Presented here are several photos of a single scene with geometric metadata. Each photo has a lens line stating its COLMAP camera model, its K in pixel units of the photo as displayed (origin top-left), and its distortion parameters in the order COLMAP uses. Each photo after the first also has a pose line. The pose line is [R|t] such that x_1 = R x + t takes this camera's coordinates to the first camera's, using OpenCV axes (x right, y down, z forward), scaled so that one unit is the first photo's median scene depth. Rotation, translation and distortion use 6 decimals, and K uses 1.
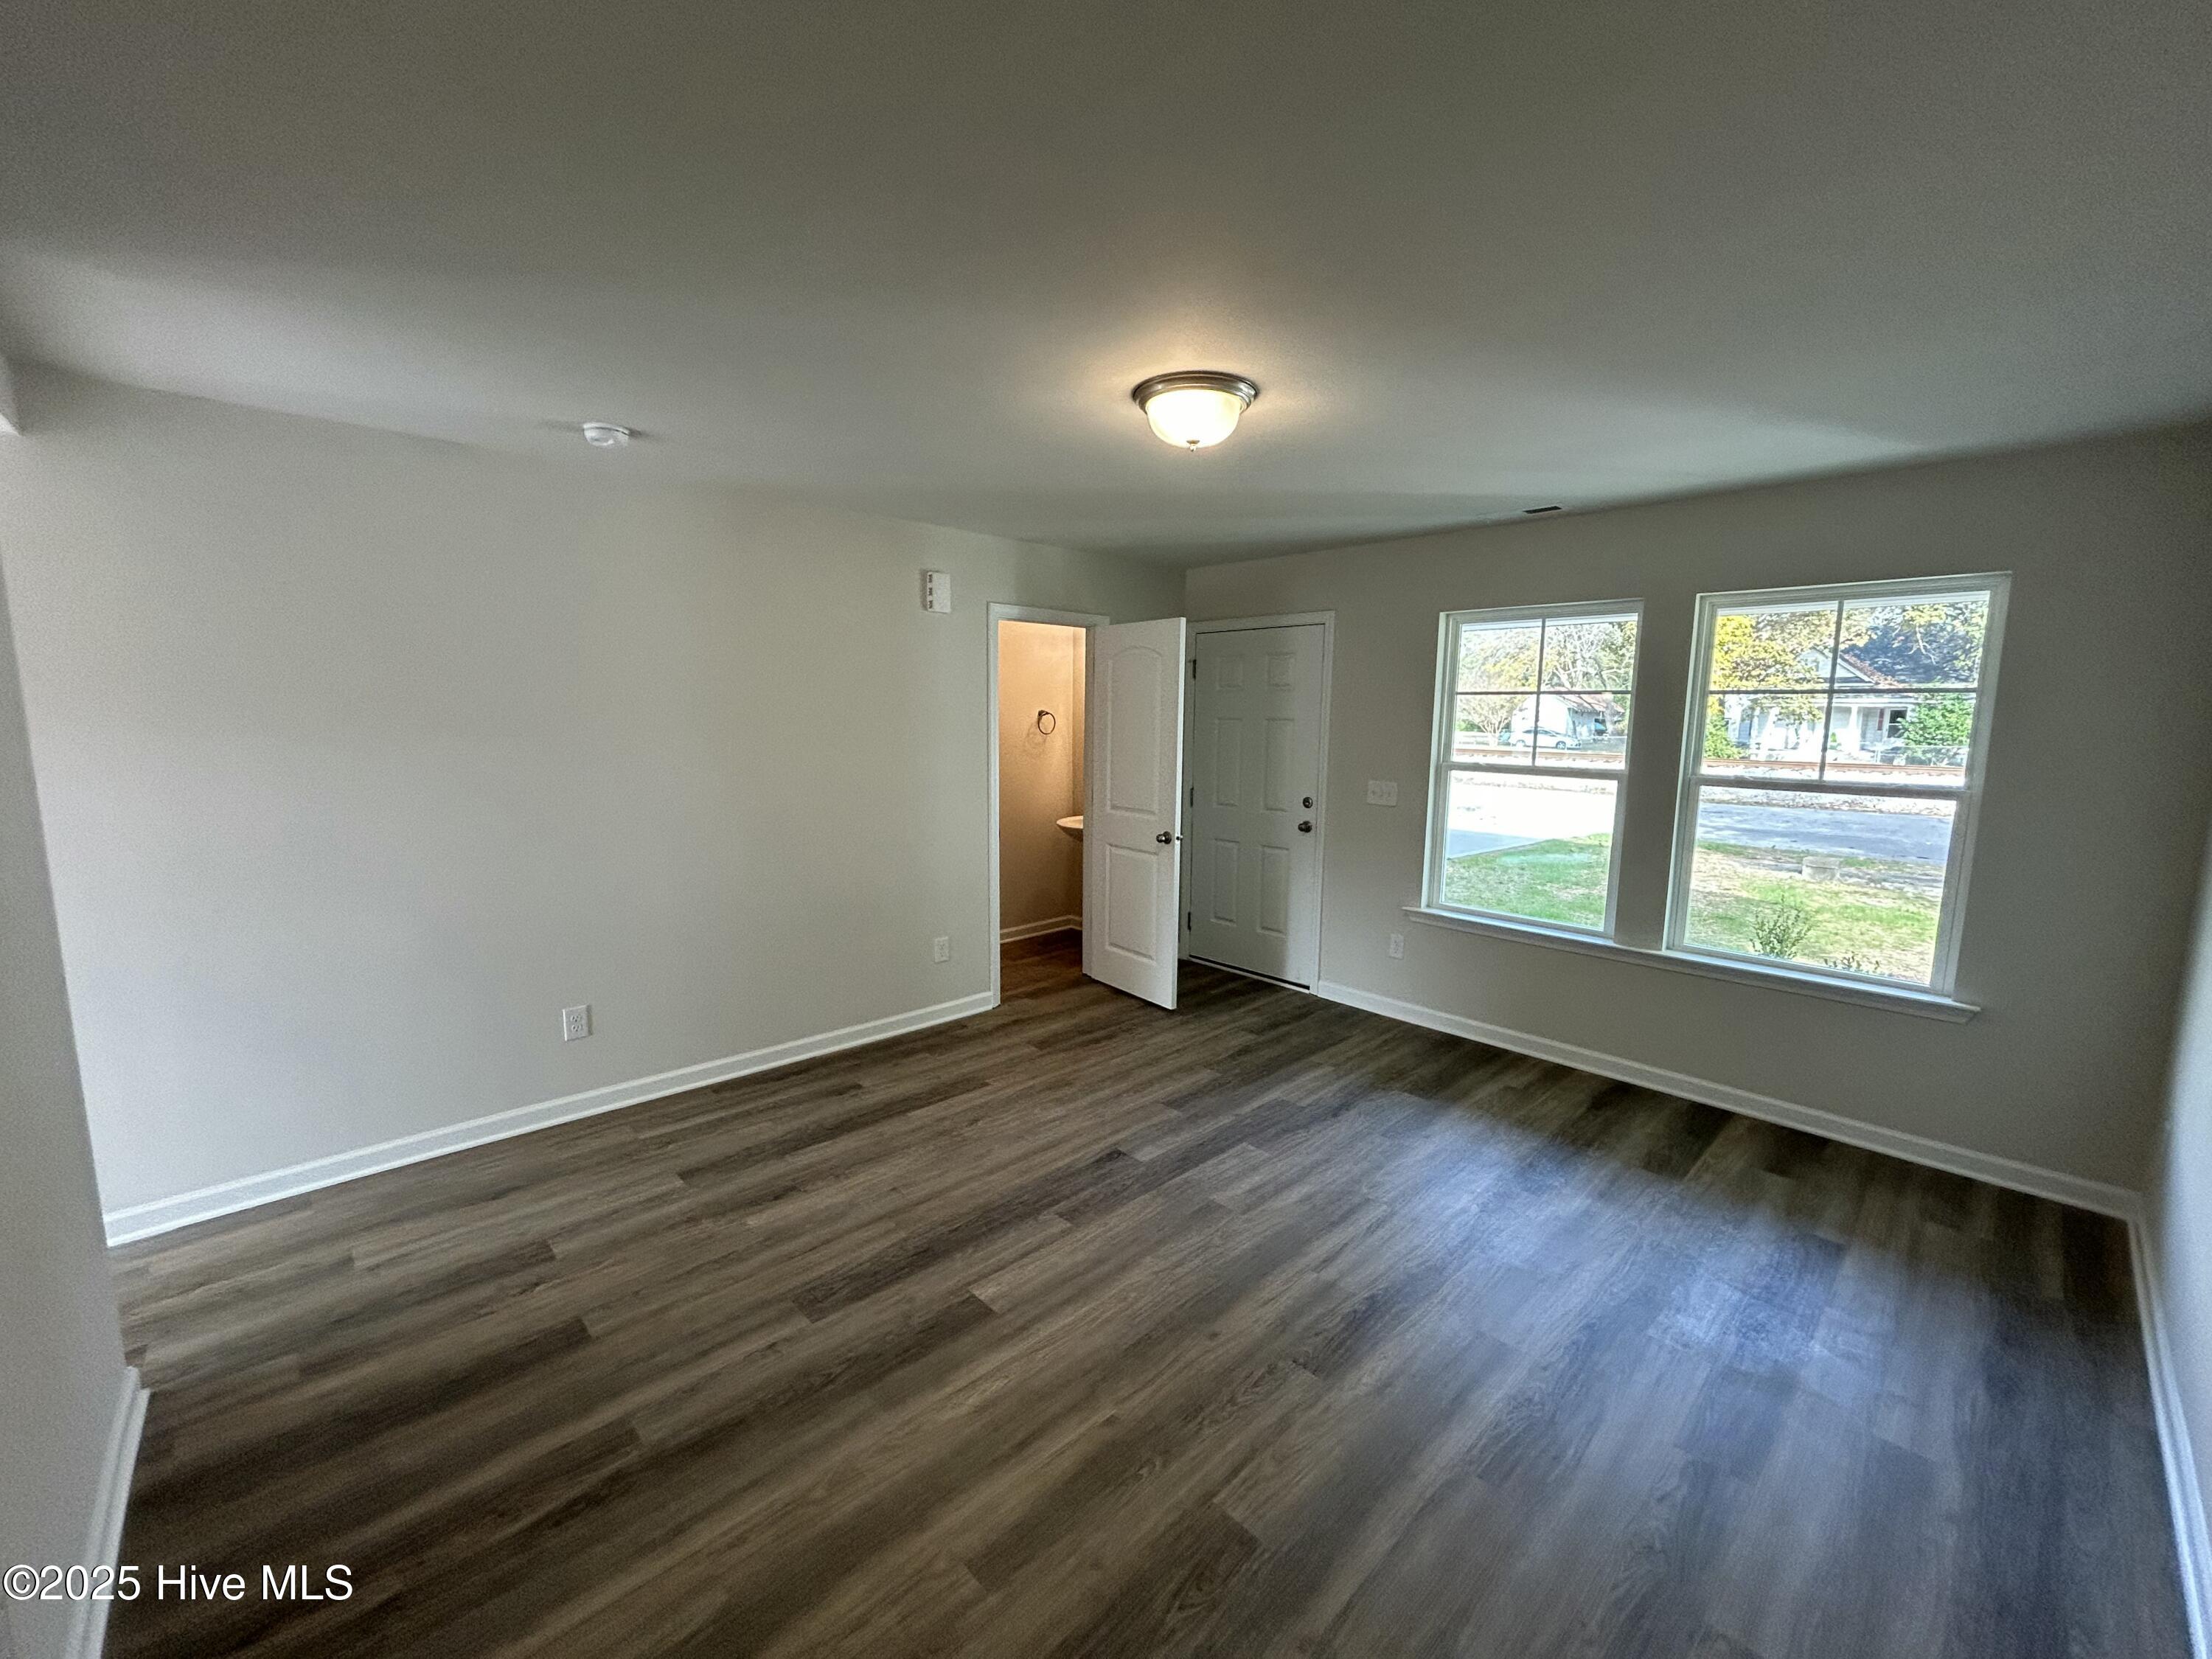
lens RADIAL K [[889.5, 0, 1106.0], [0, 889.5, 829.5], [0, 0, 1]] dist [0.001058, 0.000066]
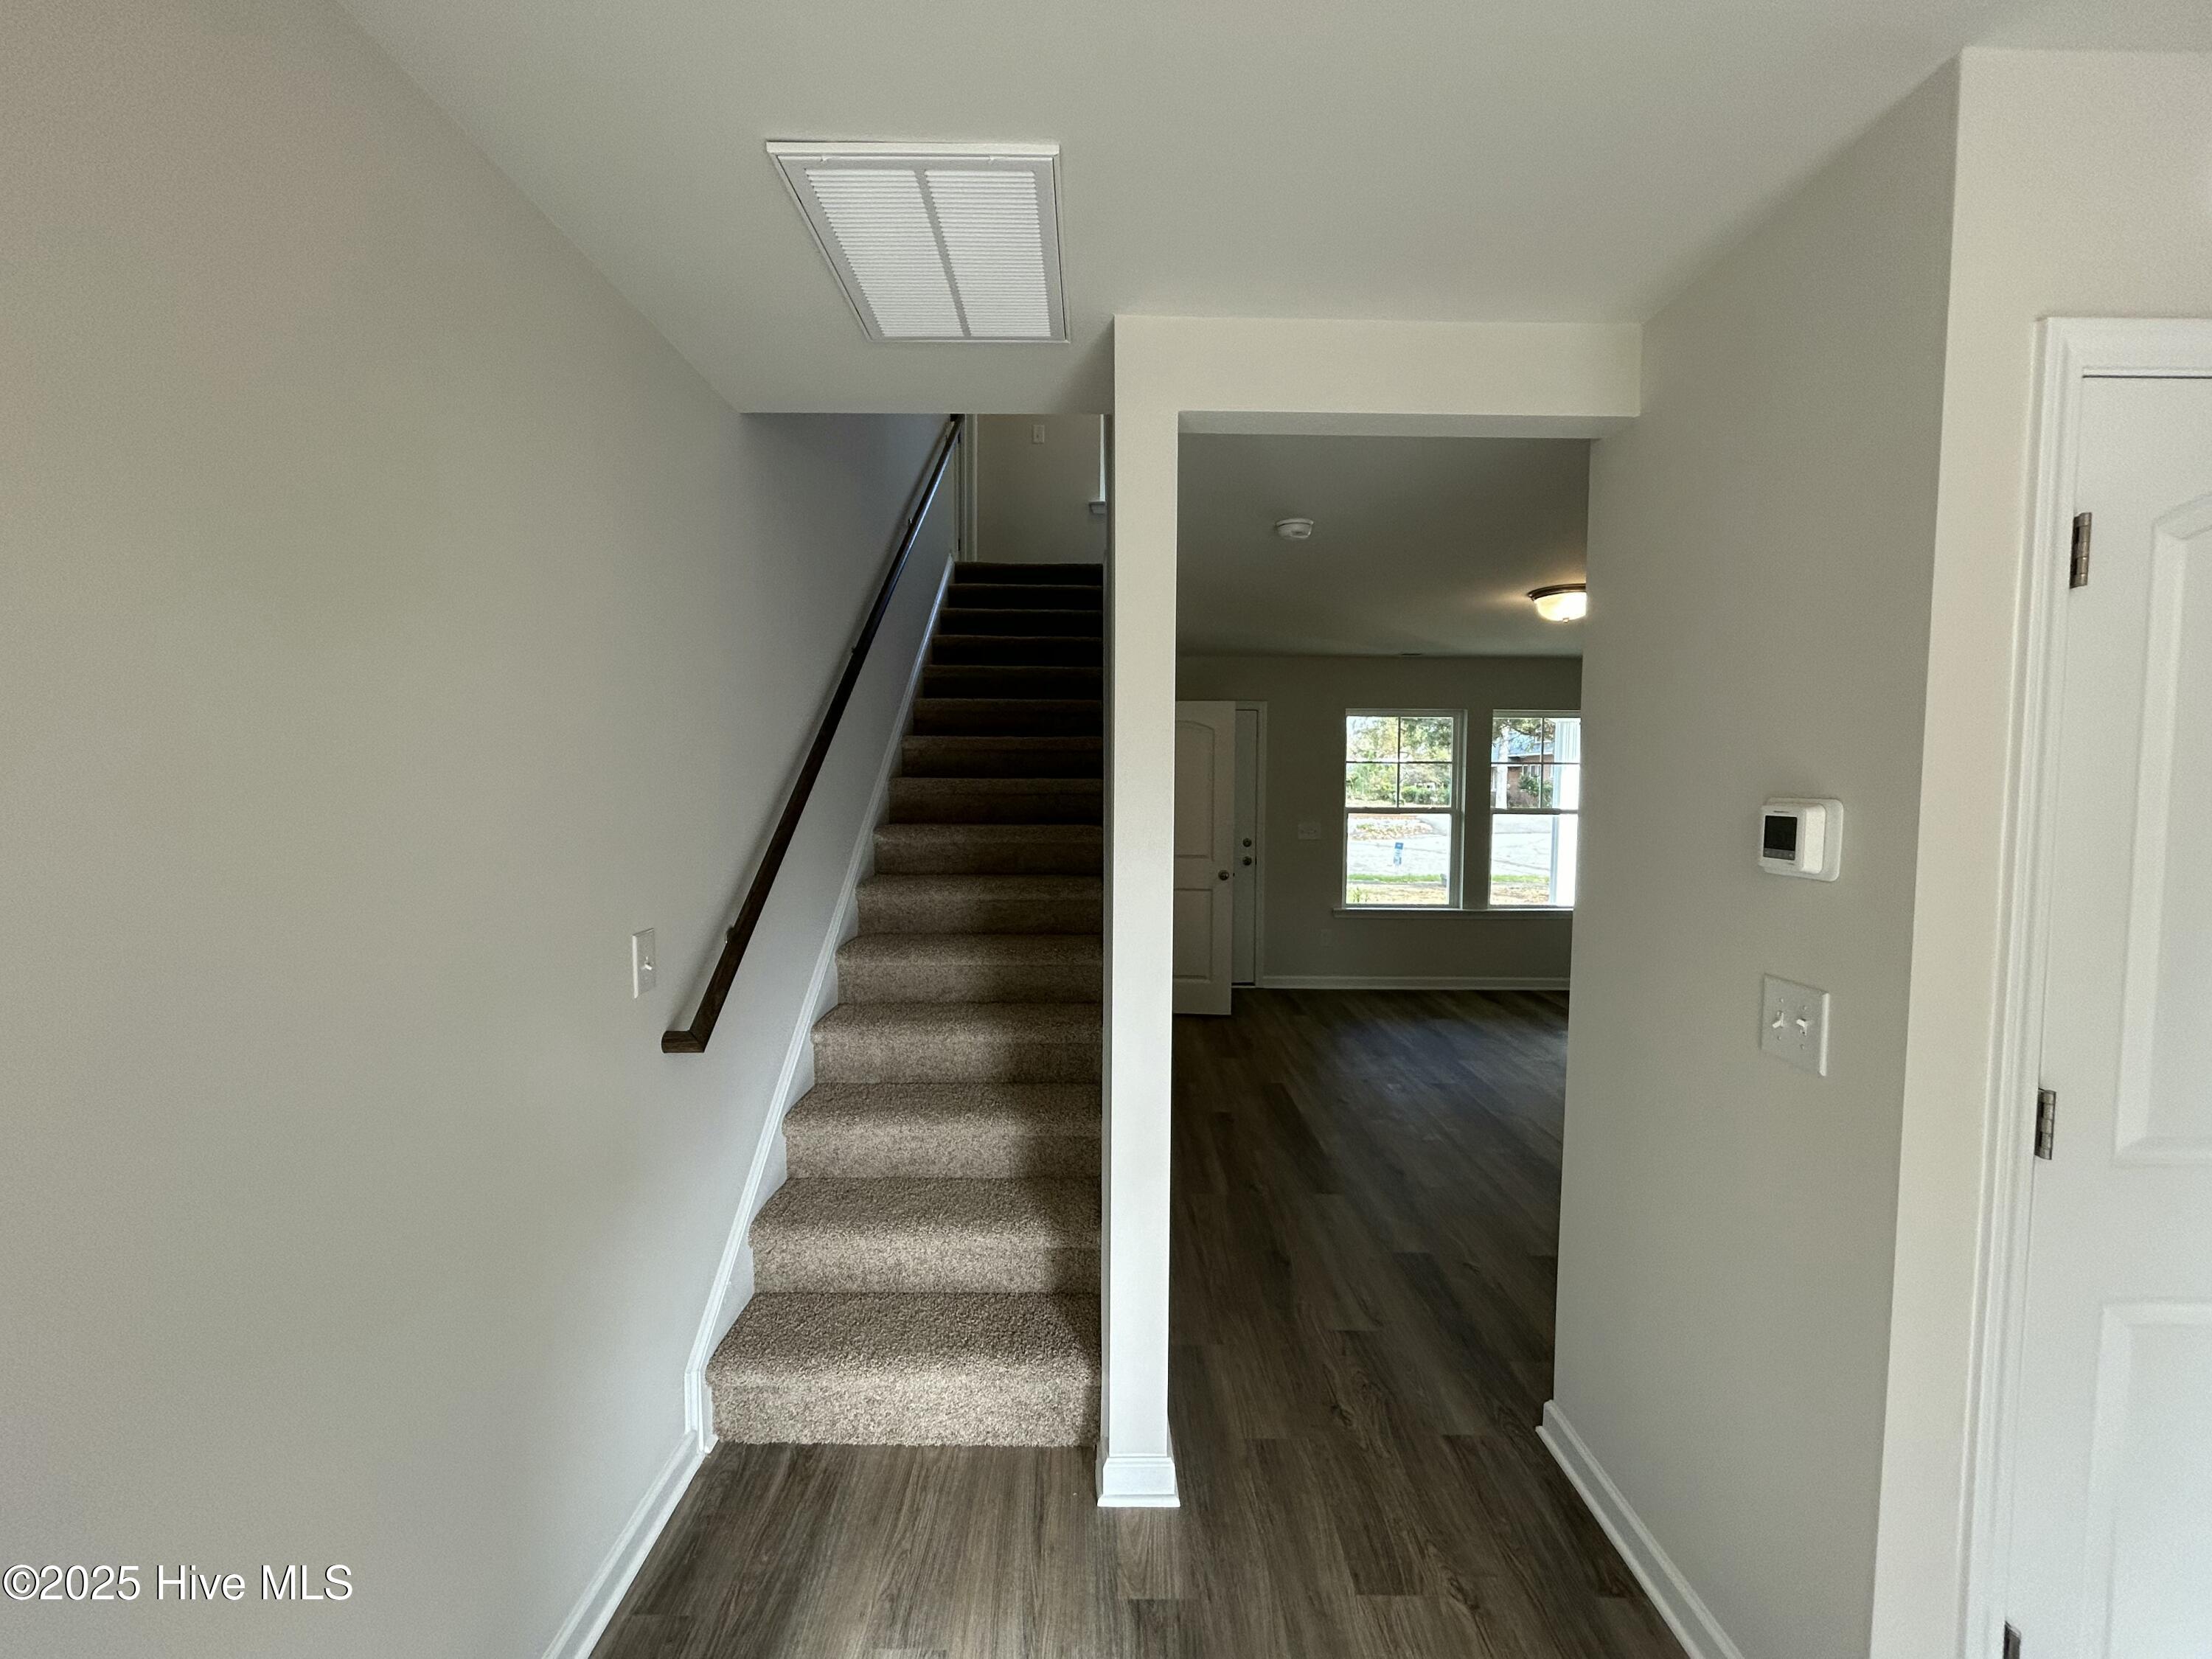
lens RADIAL K [[892.7, 0, 1114.3], [0, 892.7, 836.4], [0, 0, 1]] dist [-0.001225, -0.000142]
pose [[0.676820, -0.052000, 0.734309, -1.480840], [0.098293, 0.994954, -0.020141, -0.055173], [-0.729557, 0.085810, 0.678516, 0.411475]]
